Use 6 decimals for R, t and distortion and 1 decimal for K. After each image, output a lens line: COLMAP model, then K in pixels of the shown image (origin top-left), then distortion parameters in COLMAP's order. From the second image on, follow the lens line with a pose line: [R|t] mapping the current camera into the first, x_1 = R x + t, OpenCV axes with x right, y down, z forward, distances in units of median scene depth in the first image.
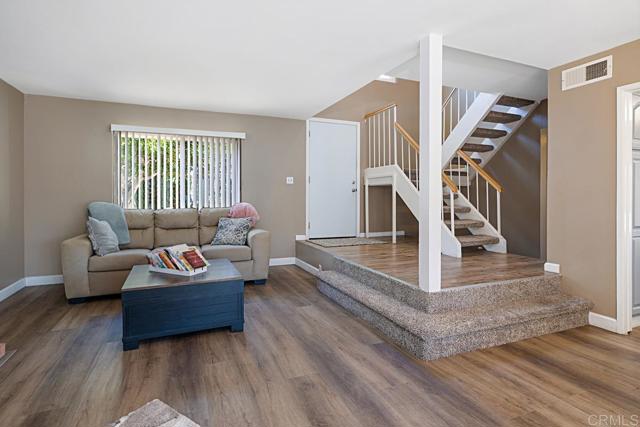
lens RADIAL K [[326.3, 0, 318.7], [0, 326.3, 194.7], [0, 0, 1]] dist [-0.000466, -0.000291]
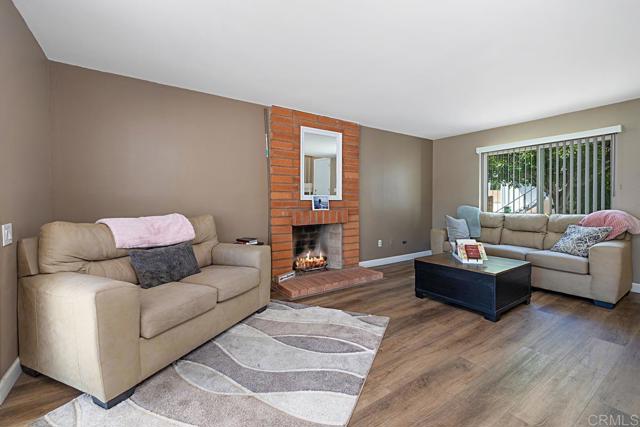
lens RADIAL K [[279.4, 0, 321.1], [0, 279.4, 201.1], [0, 0, 1]] dist [0.004216, 0.000402]
pose [[0.210262, 0.002010, -0.977643, 0.544714], [-0.000611, 0.999998, 0.001924, 0.002121], [0.977645, 0.000192, 0.210263, 0.204888]]
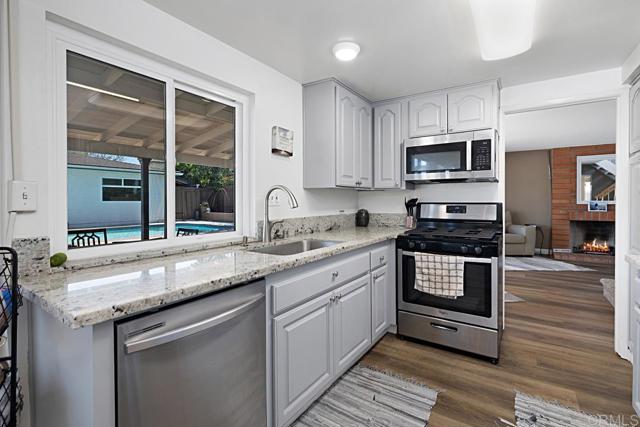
lens RADIAL K [[301.4, 0, 325.6], [0, 301.4, 203.0], [0, 0, 1]] dist [0.001486, 0.000388]
pose [[-0.826021, 0.004005, -0.563625, 2.034209], [-0.000622, 0.999968, 0.008017, -0.024968], [0.563639, 0.006972, -0.825992, 1.196007]]
